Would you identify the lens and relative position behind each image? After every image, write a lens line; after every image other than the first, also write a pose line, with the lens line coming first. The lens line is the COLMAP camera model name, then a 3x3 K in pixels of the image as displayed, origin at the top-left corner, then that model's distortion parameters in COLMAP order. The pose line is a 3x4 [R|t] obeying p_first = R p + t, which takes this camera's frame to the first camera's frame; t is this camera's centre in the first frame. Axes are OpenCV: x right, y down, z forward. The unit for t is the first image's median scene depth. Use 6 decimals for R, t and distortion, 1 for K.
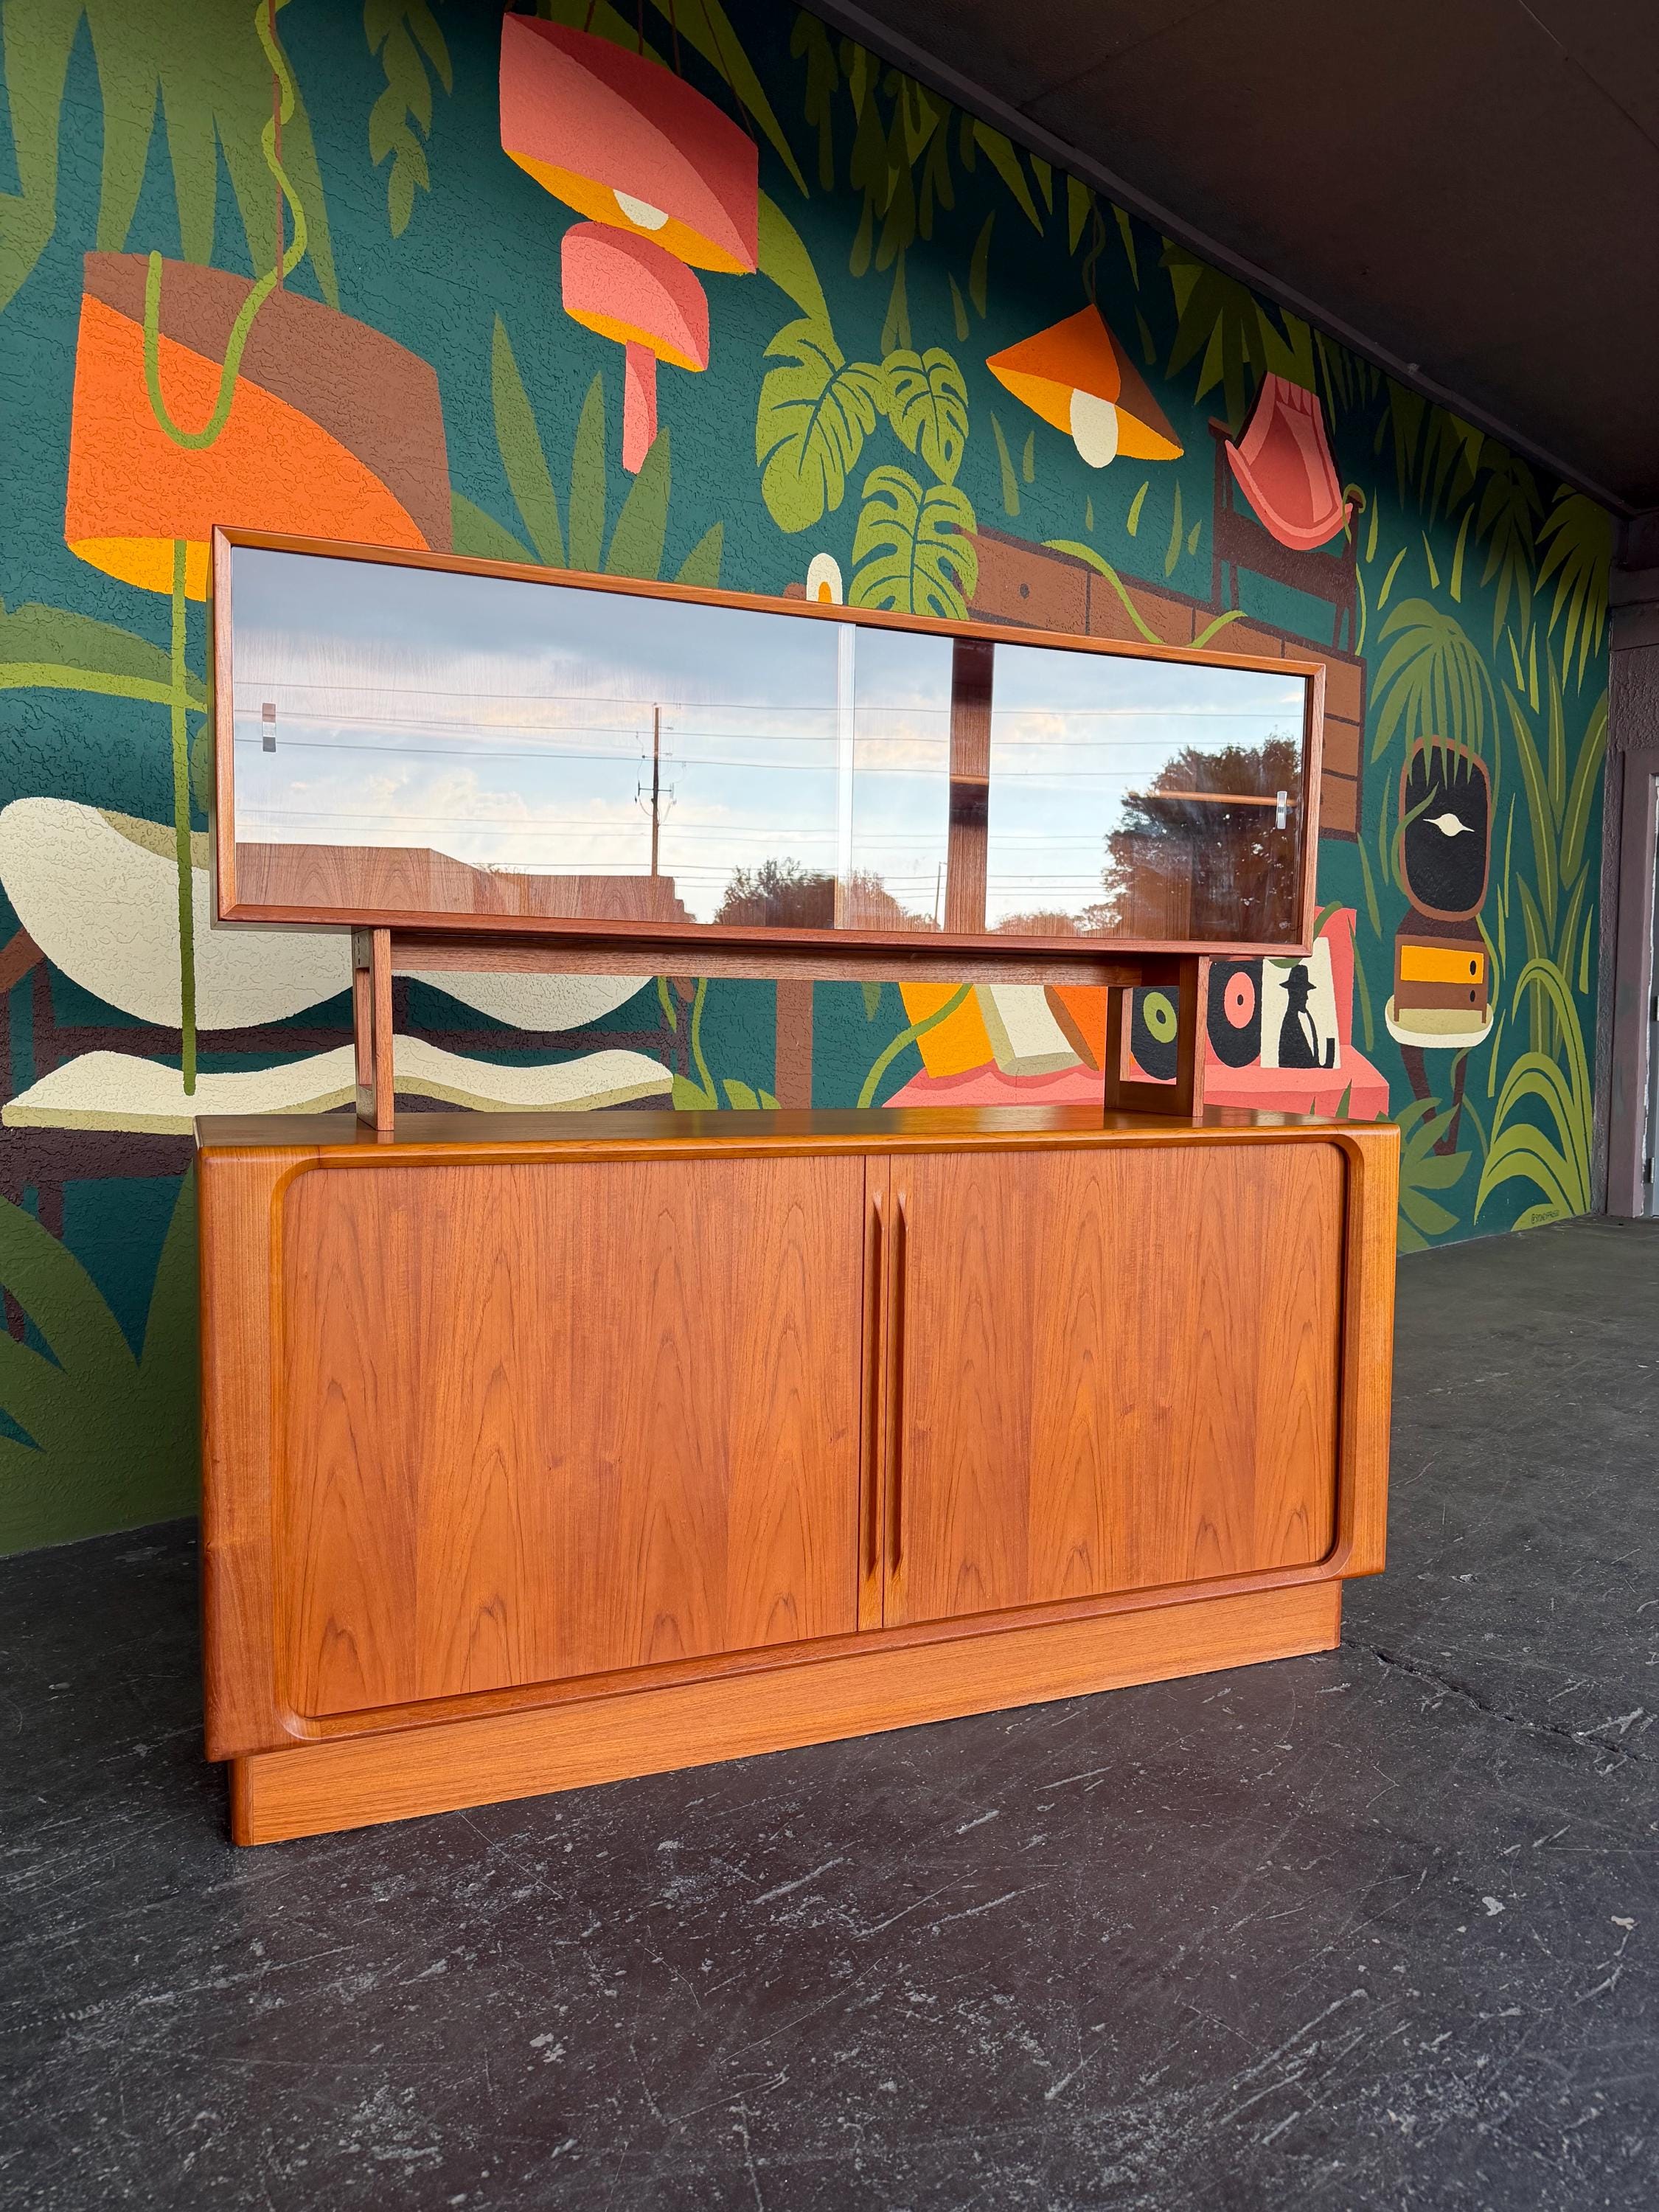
lens RADIAL K [[1581.2, 0, 831.0], [0, 1581.2, 1107.2], [0, 0, 1]] dist [0.006782, -0.014124]
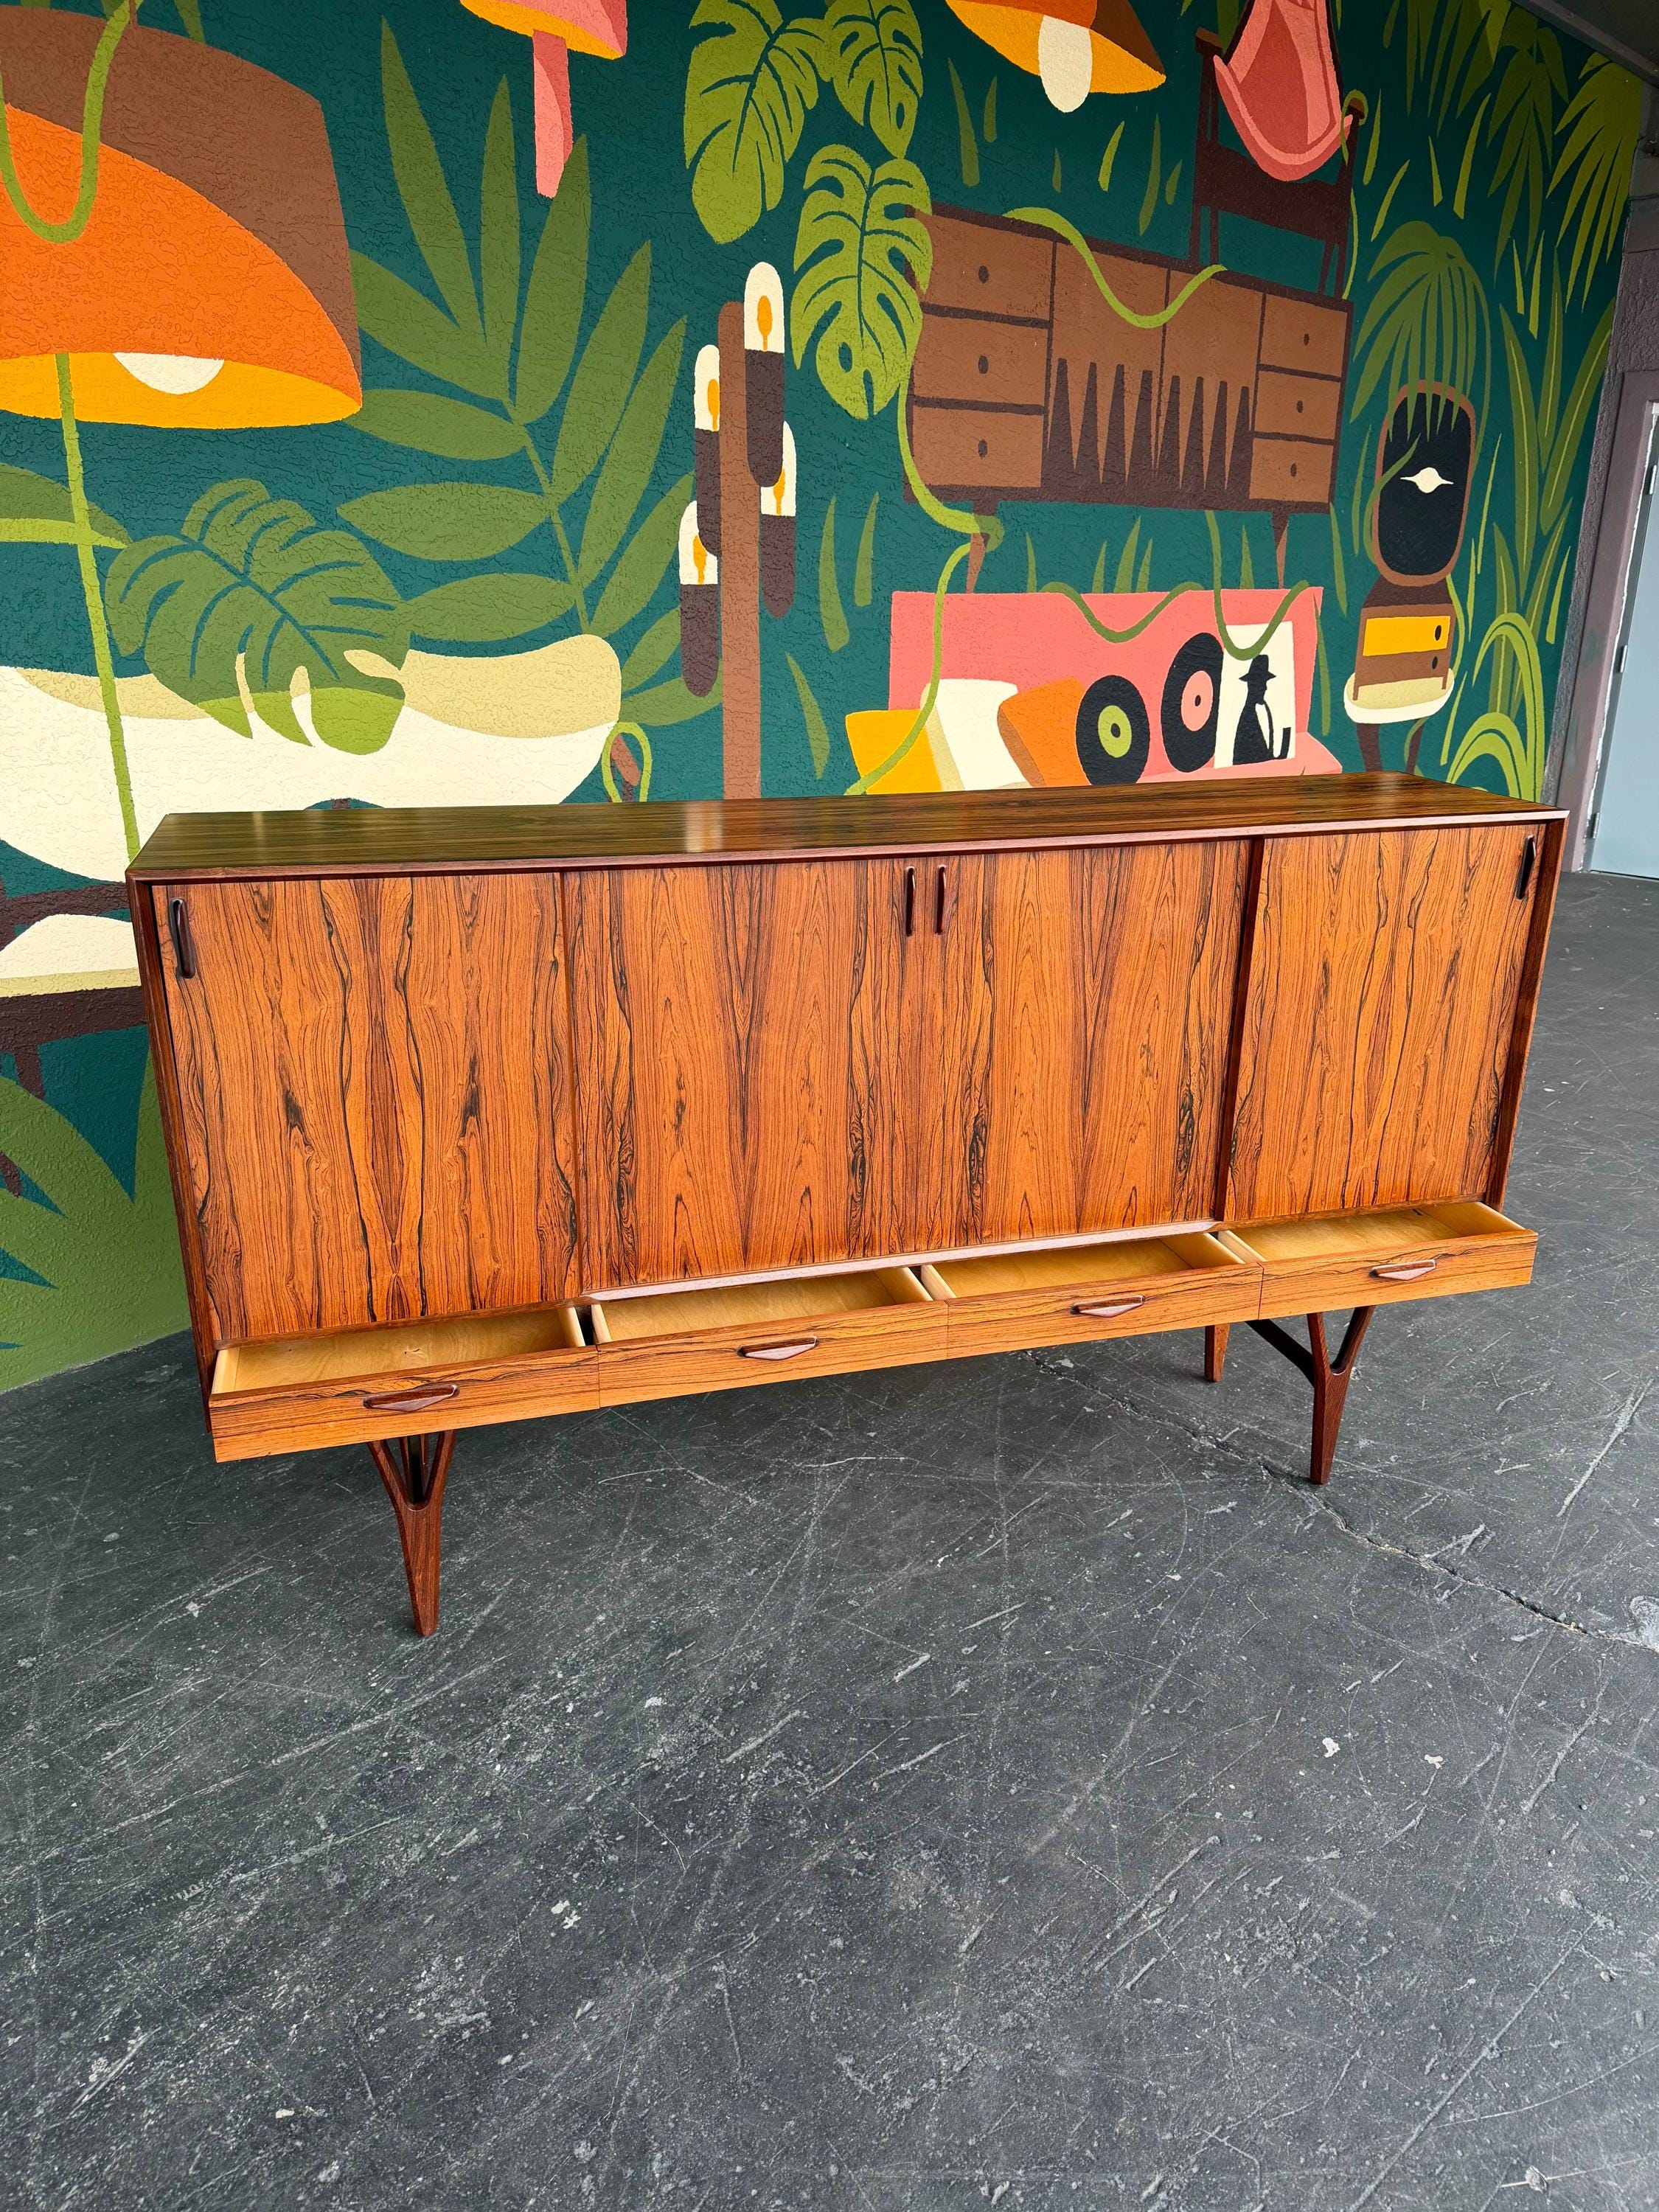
lens RADIAL K [[1581.2, 0, 825.3], [0, 1581.2, 1112.6], [0, 0, 1]] dist [0.006782, -0.014124]
pose [[0.999613, -0.015482, 0.023121, 0.003982], [0.008366, 0.959693, 0.280928, -0.186555], [-0.026538, -0.280625, 0.959450, -0.016466]]
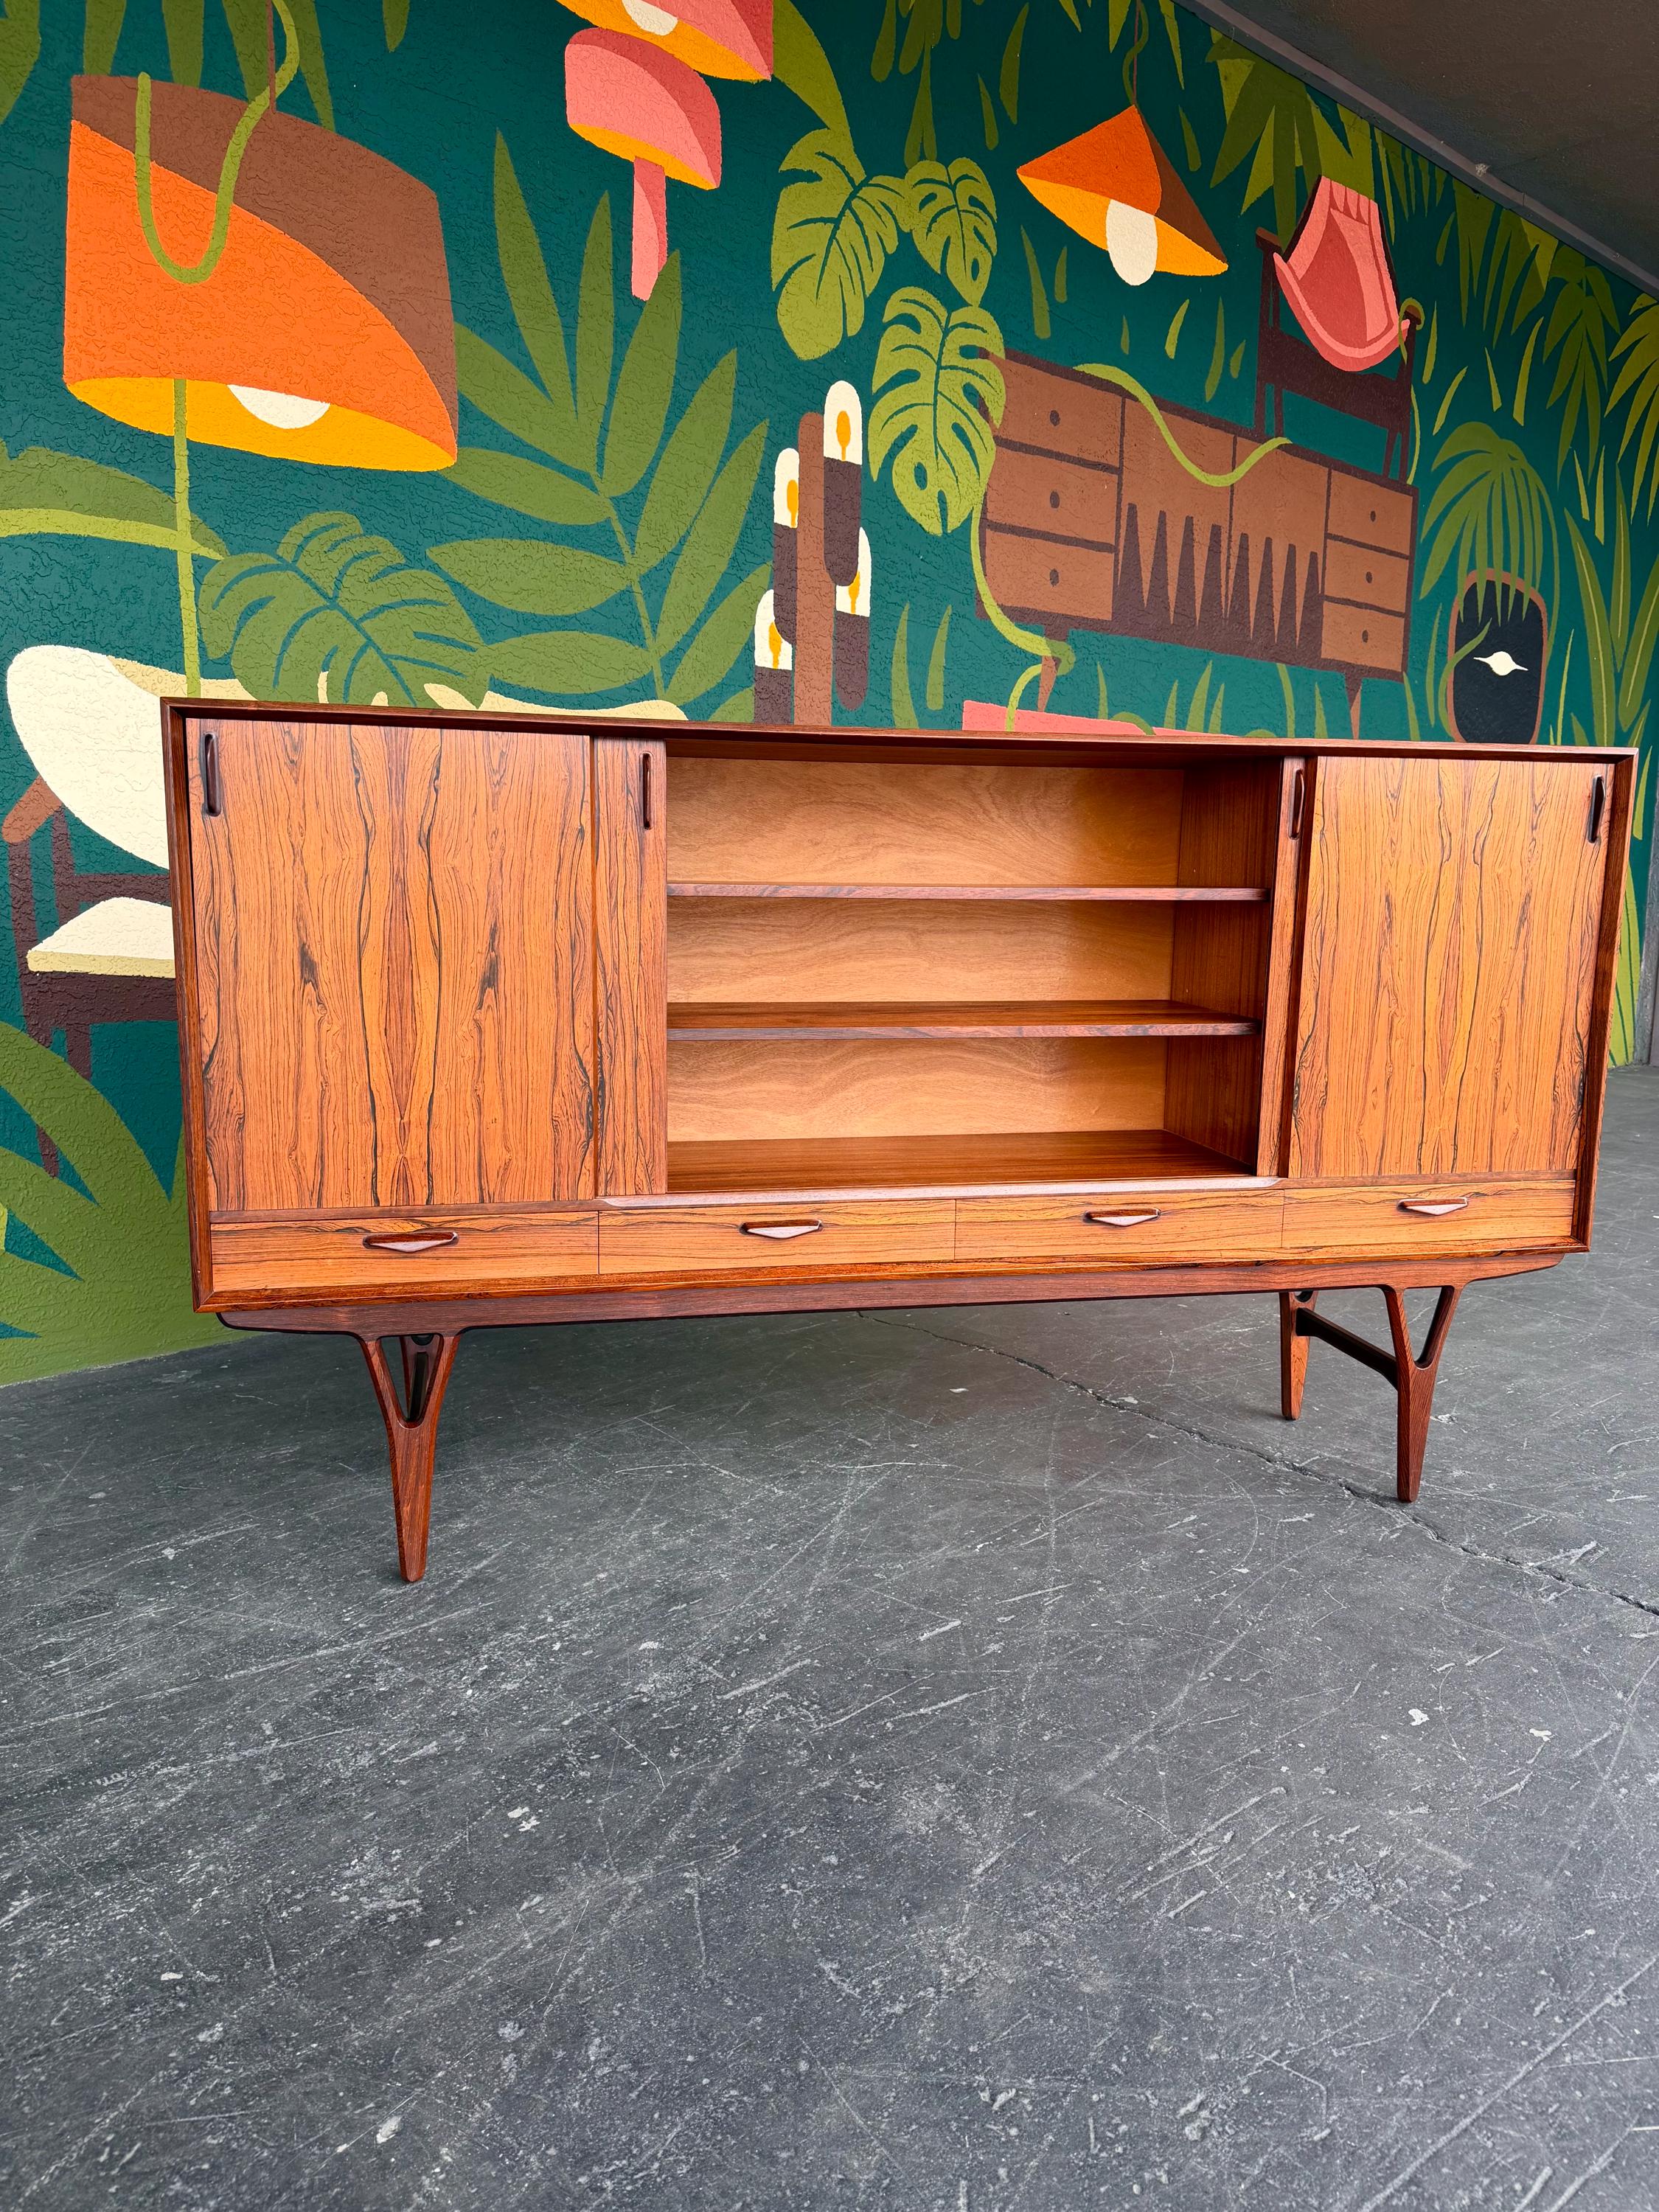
lens RADIAL K [[1581.2, 0, 826.4], [0, 1581.2, 1109.3], [0, 0, 1]] dist [0.006782, -0.014124]
pose [[0.999272, 0.007766, -0.037360, 0.034636], [-0.004002, 0.995000, 0.099795, -0.002923], [0.037948, -0.099573, 0.994306, -0.017861]]
